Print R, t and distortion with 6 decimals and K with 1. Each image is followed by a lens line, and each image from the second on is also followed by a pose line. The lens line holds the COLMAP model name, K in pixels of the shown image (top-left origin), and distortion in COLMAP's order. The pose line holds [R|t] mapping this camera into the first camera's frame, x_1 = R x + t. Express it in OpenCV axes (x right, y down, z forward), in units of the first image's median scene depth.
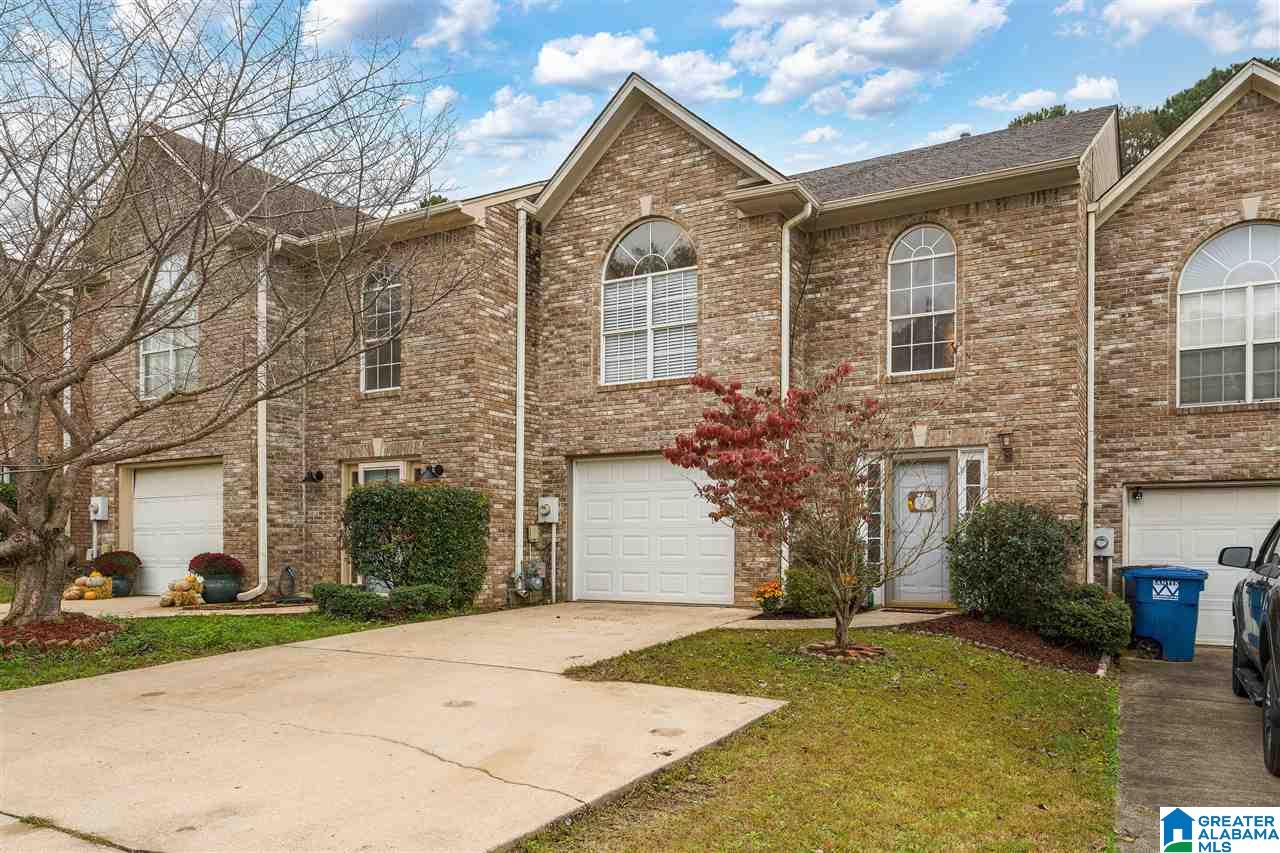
lens RADIAL K [[701.1, 0, 650.4], [0, 701.1, 423.9], [0, 0, 1]] dist [0.001166, -0.000146]
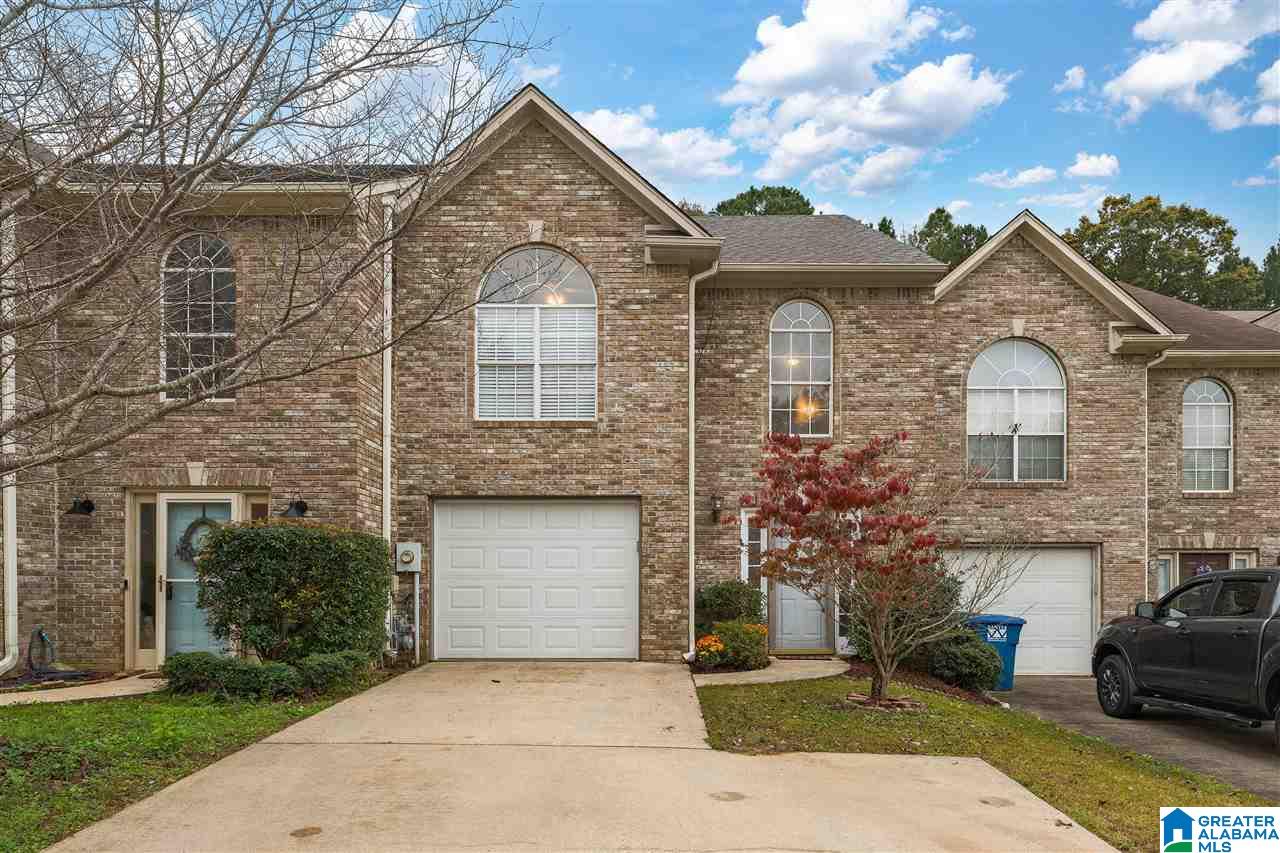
lens RADIAL K [[718.1, 0, 594.2], [0, 718.1, 469.1], [0, 0, 1]] dist [0.000461, -0.000185]
pose [[0.918056, 0.062313, 0.391522, -0.318631], [-0.065702, 0.997828, -0.004750, 0.003176], [-0.390968, -0.021364, 0.920156, 0.099382]]
